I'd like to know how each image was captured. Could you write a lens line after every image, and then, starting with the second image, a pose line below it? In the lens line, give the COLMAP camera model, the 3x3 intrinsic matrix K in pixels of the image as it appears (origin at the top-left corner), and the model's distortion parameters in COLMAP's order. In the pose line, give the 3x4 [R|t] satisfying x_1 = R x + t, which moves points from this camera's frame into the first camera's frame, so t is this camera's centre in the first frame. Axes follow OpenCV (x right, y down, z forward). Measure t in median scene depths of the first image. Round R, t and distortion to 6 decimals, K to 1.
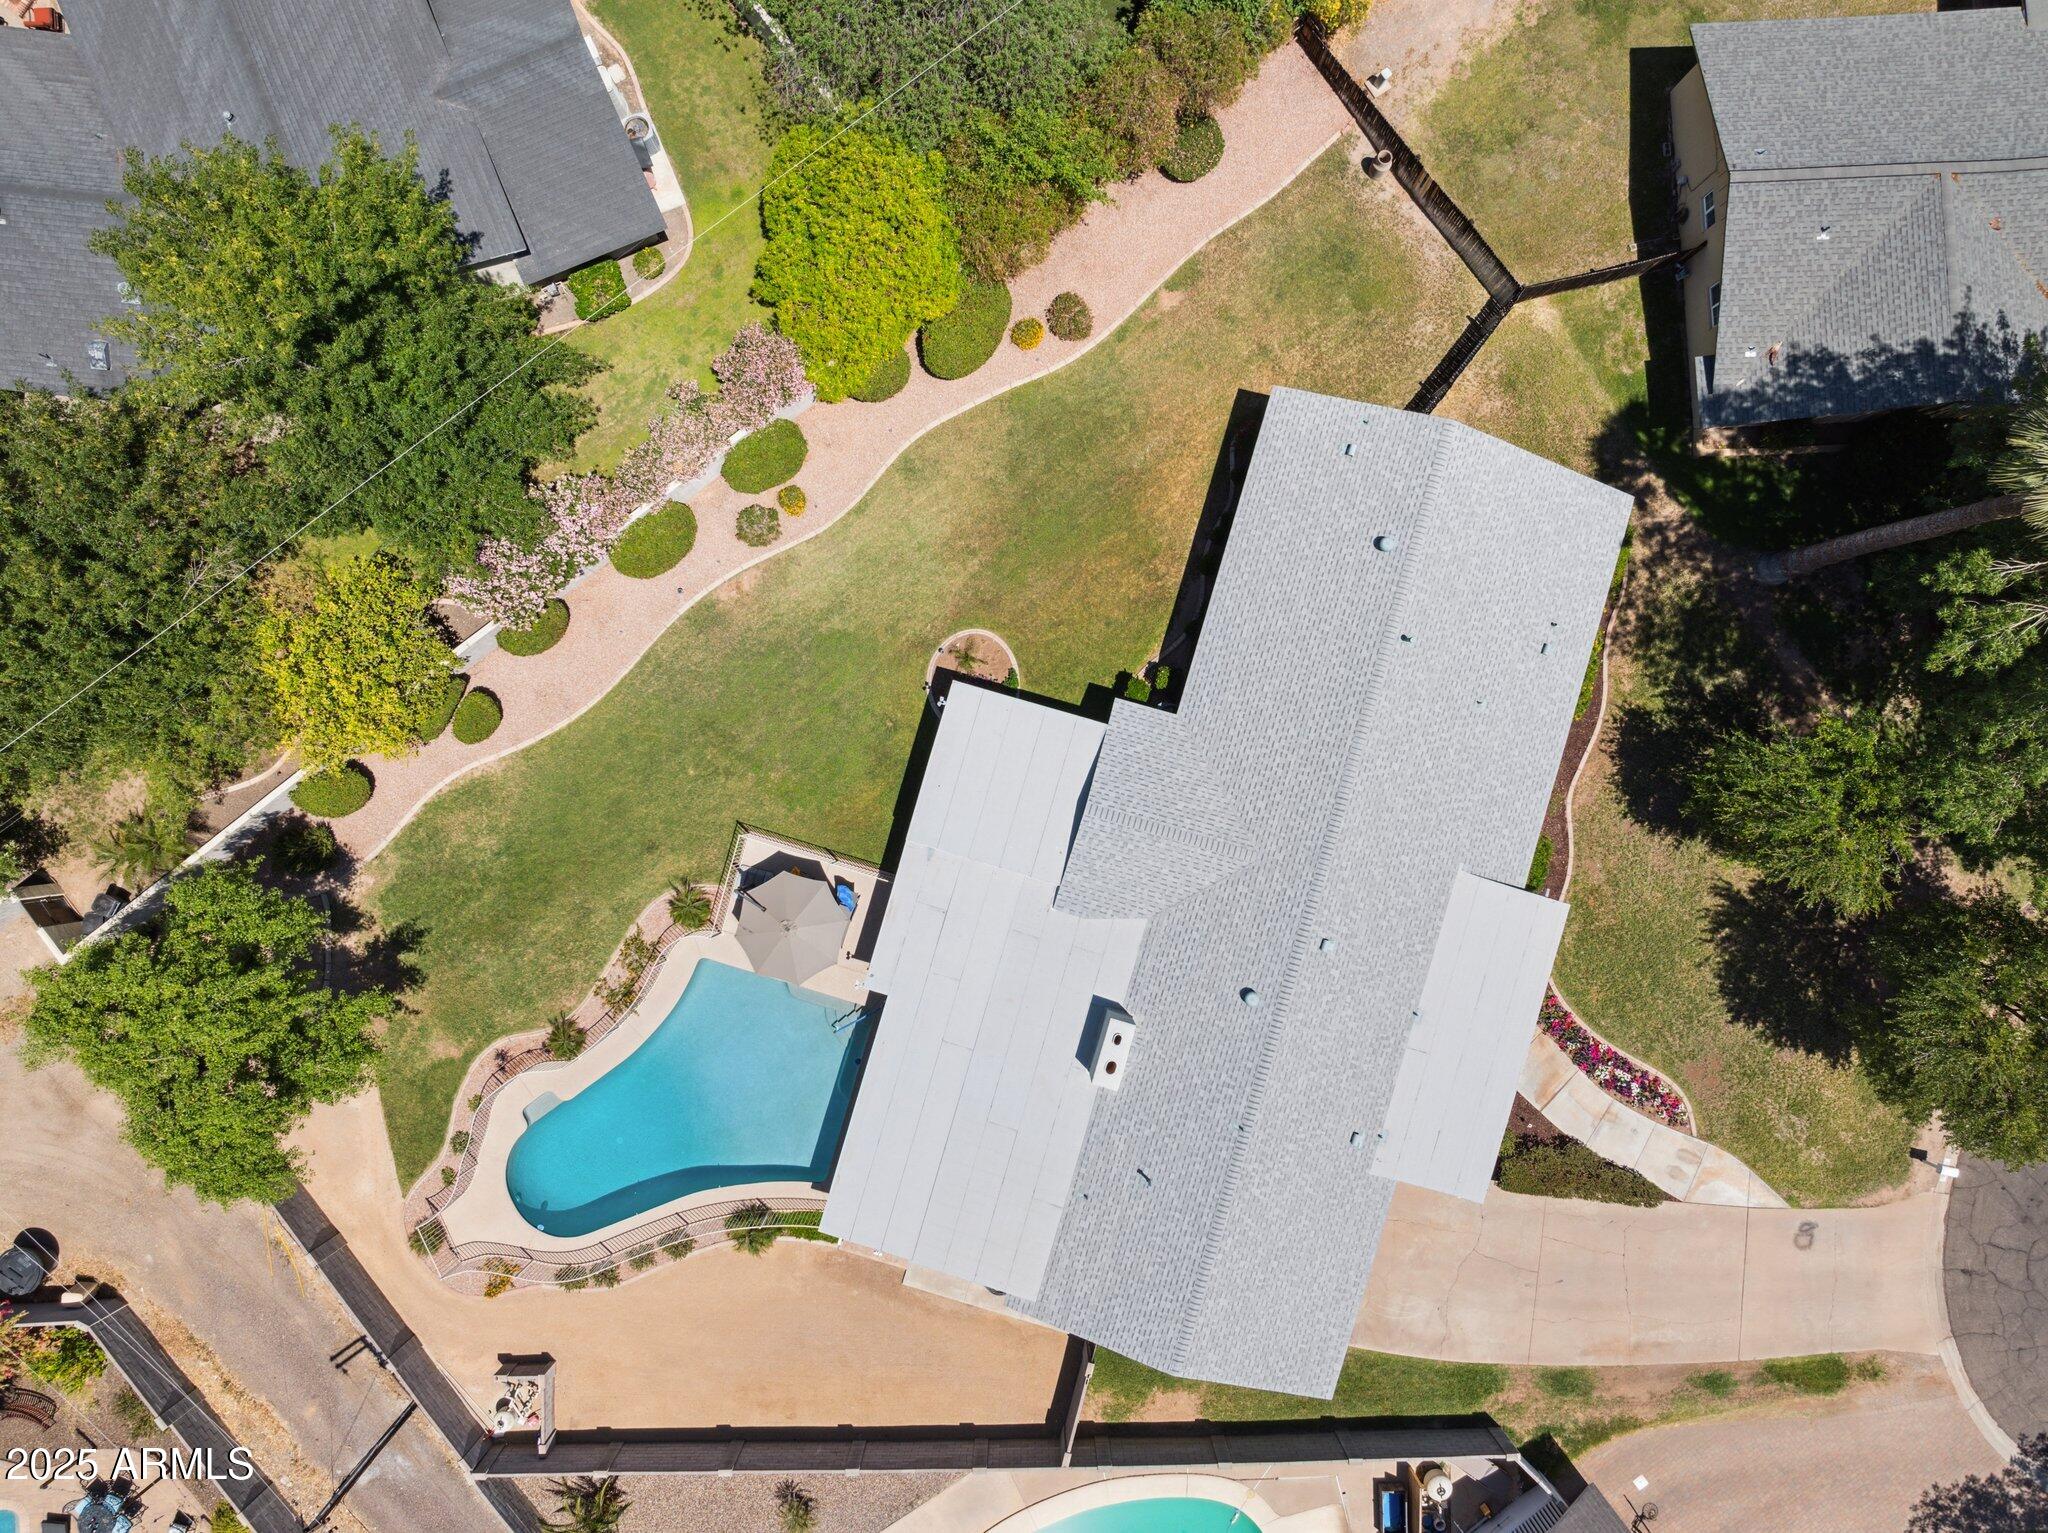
lens RADIAL K [[1429.1, 0, 1031.7], [0, 1429.1, 758.5], [0, 0, 1]] dist [-0.037116, 0.002087]
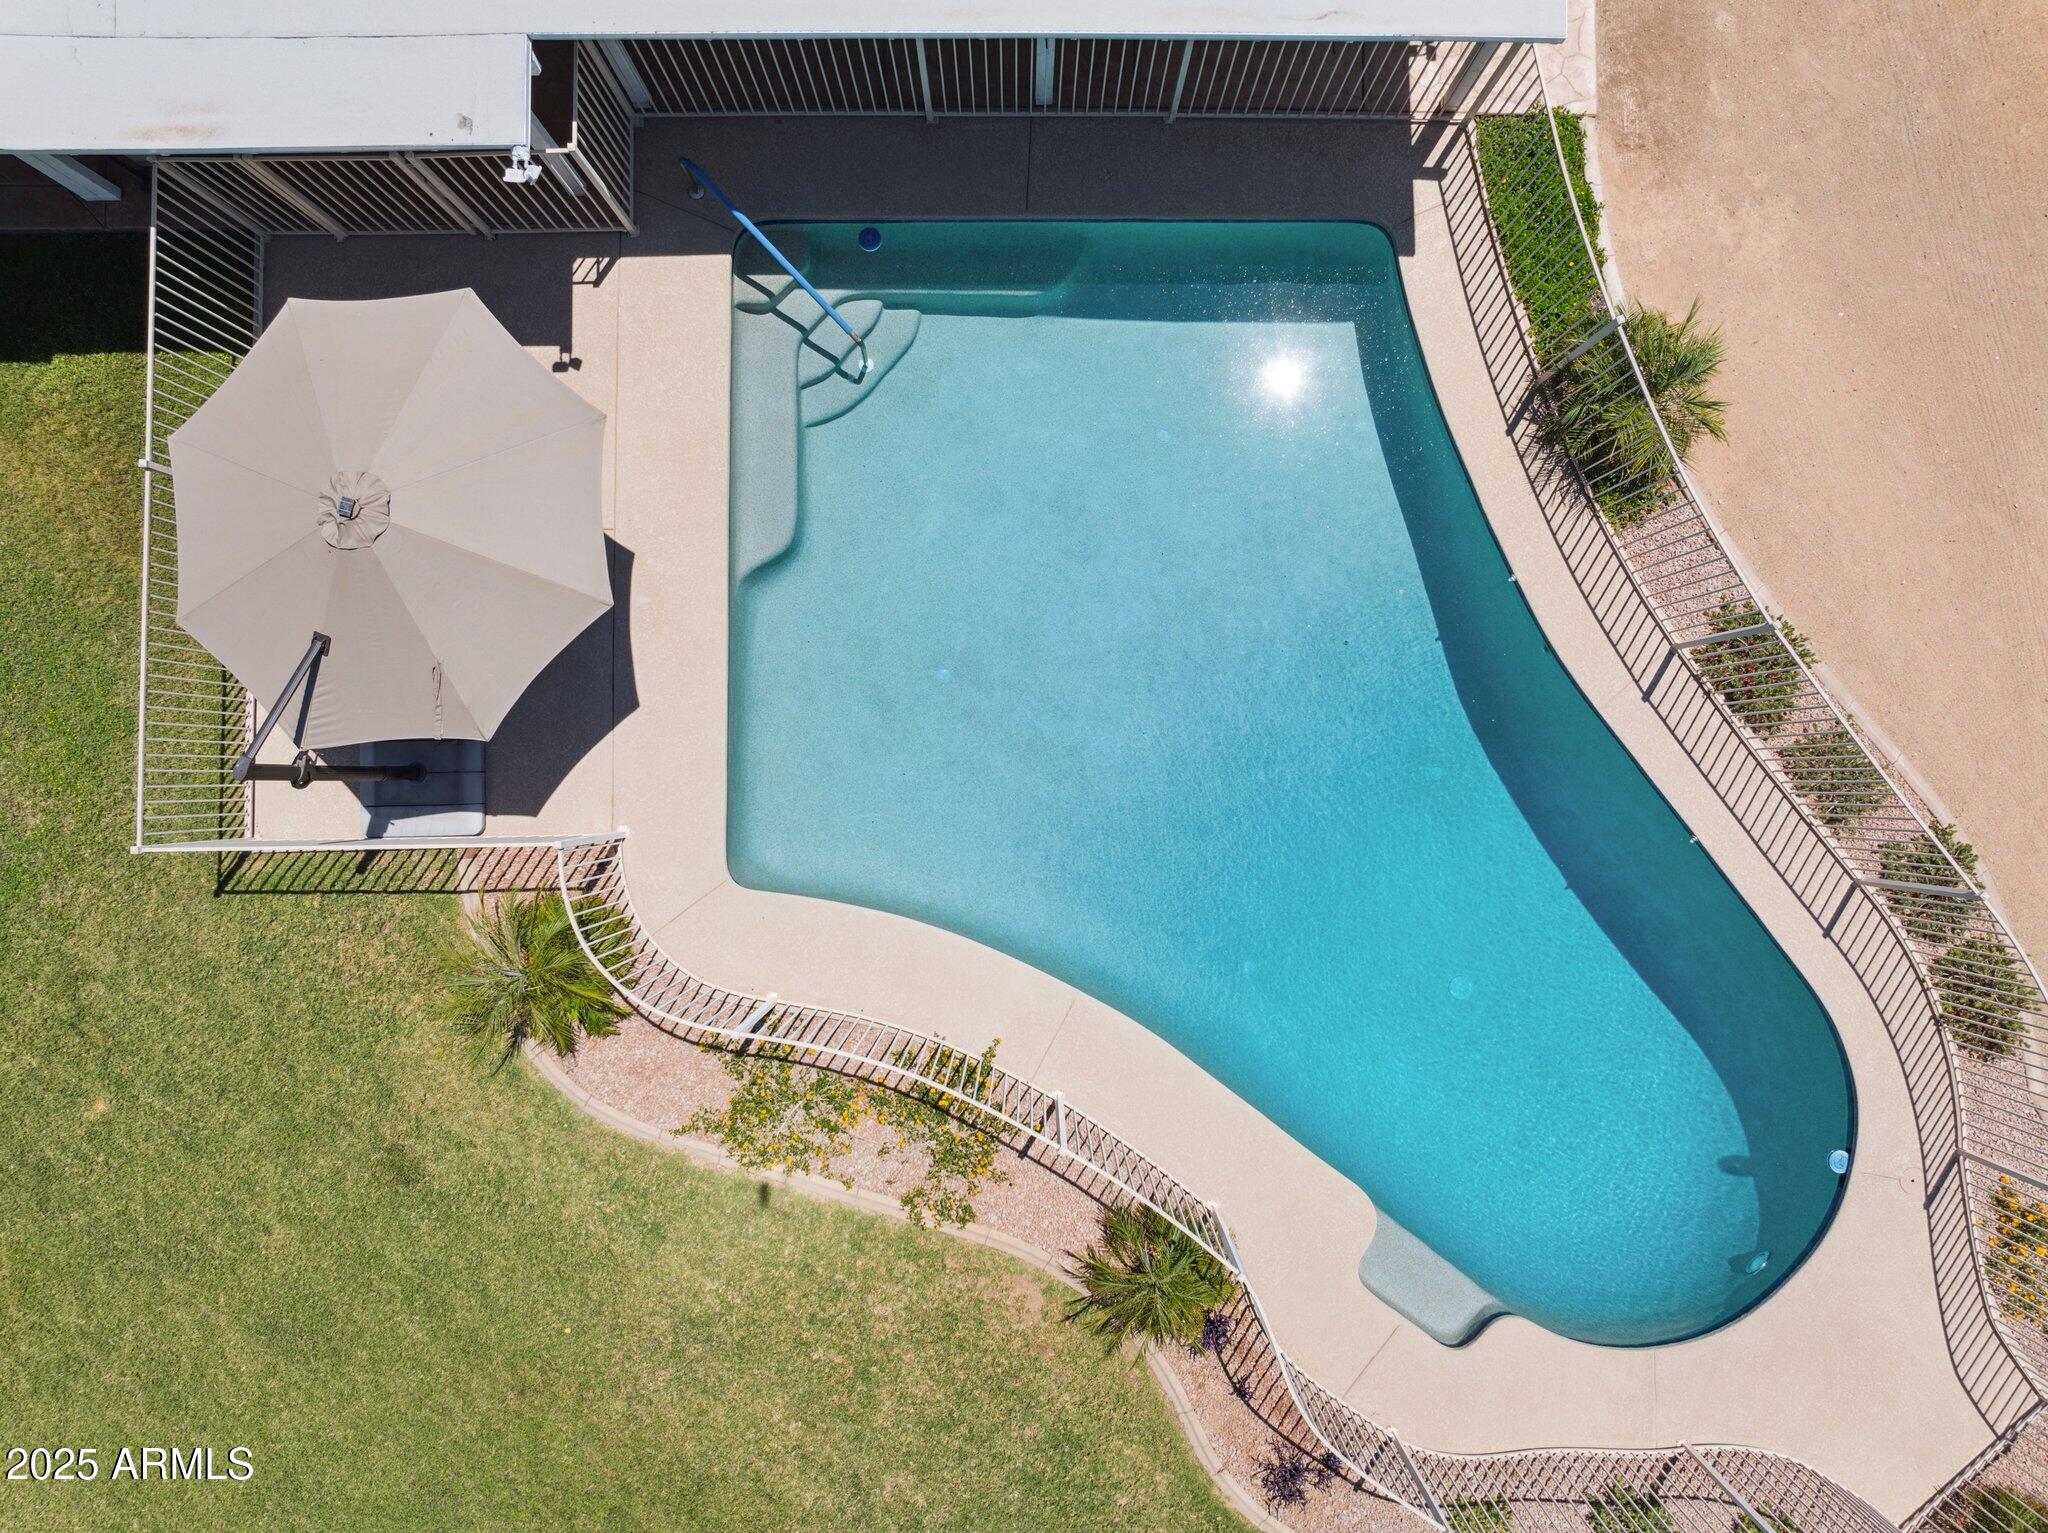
lens RADIAL K [[1429.1, 0, 1031.7], [0, 1429.1, 758.5], [0, 0, 1]] dist [-0.037116, 0.002087]
pose [[-0.279959, -0.959526, 0.030545, -0.234780], [0.959545, -0.278689, 0.040078, 0.191333], [-0.029944, 0.040529, 0.998730, 0.725917]]
